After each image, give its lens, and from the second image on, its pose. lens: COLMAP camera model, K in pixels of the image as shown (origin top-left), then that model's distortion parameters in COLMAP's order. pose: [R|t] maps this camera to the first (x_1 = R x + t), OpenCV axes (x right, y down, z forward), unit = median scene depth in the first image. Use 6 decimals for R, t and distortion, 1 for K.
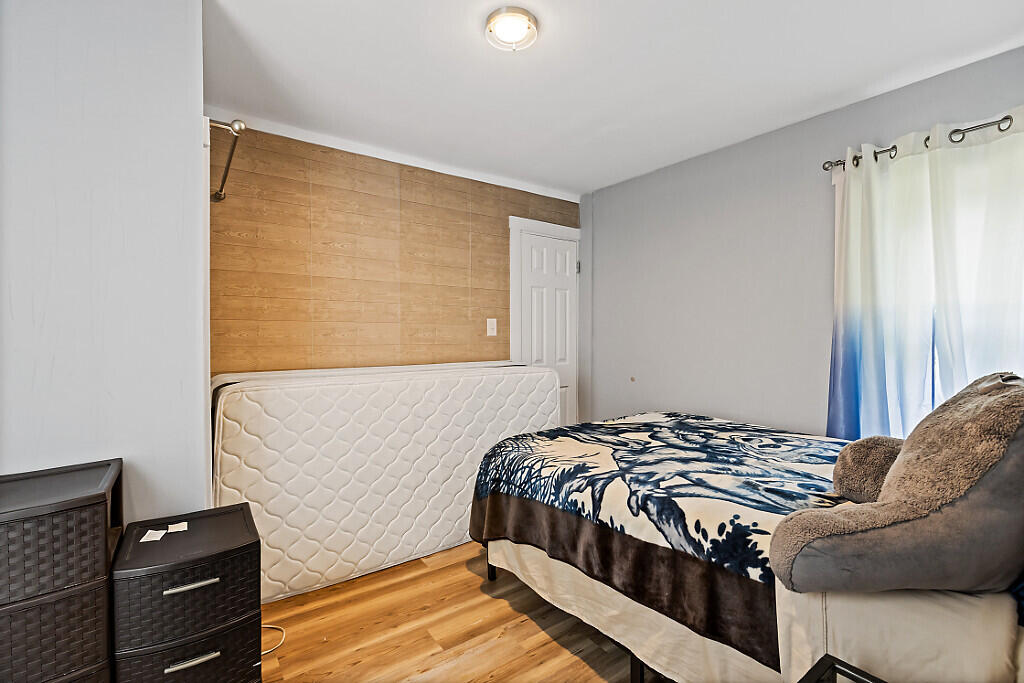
lens RADIAL K [[463.6, 0, 512.3], [0, 463.6, 338.6], [0, 0, 1]] dist [0.003098, 0.000029]
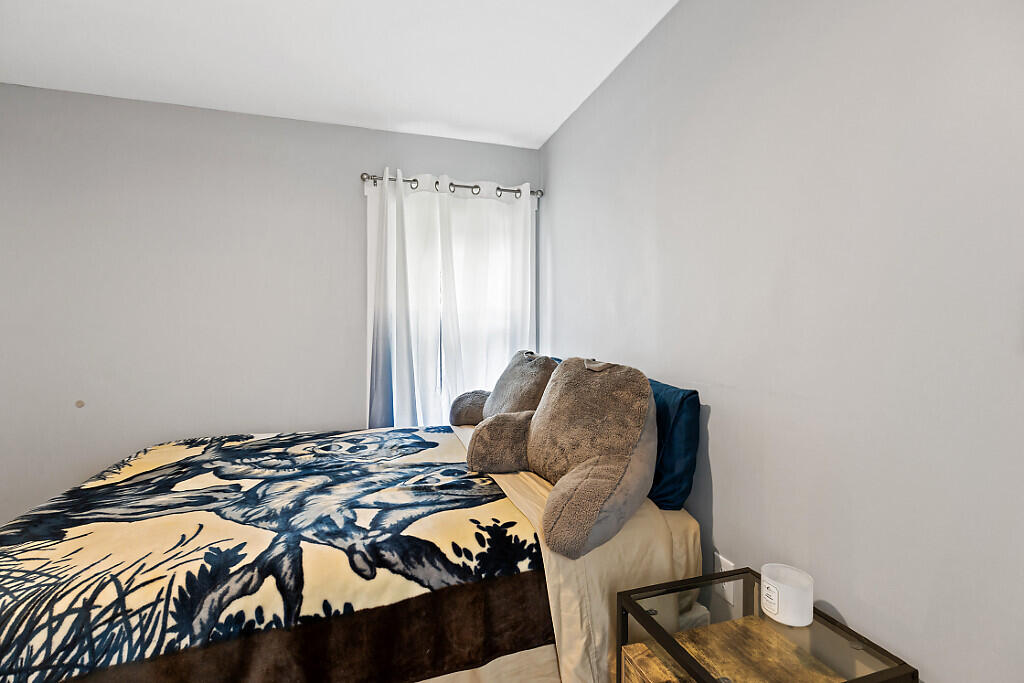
lens RADIAL K [[463.6, 0, 513.6], [0, 463.6, 325.8], [0, 0, 1]] dist [0.003098, 0.000029]
pose [[0.322583, 0.010709, 0.946481, -0.329704], [0.010577, 0.999833, -0.014918, -0.008708], [-0.946482, 0.014823, 0.322416, 0.479324]]
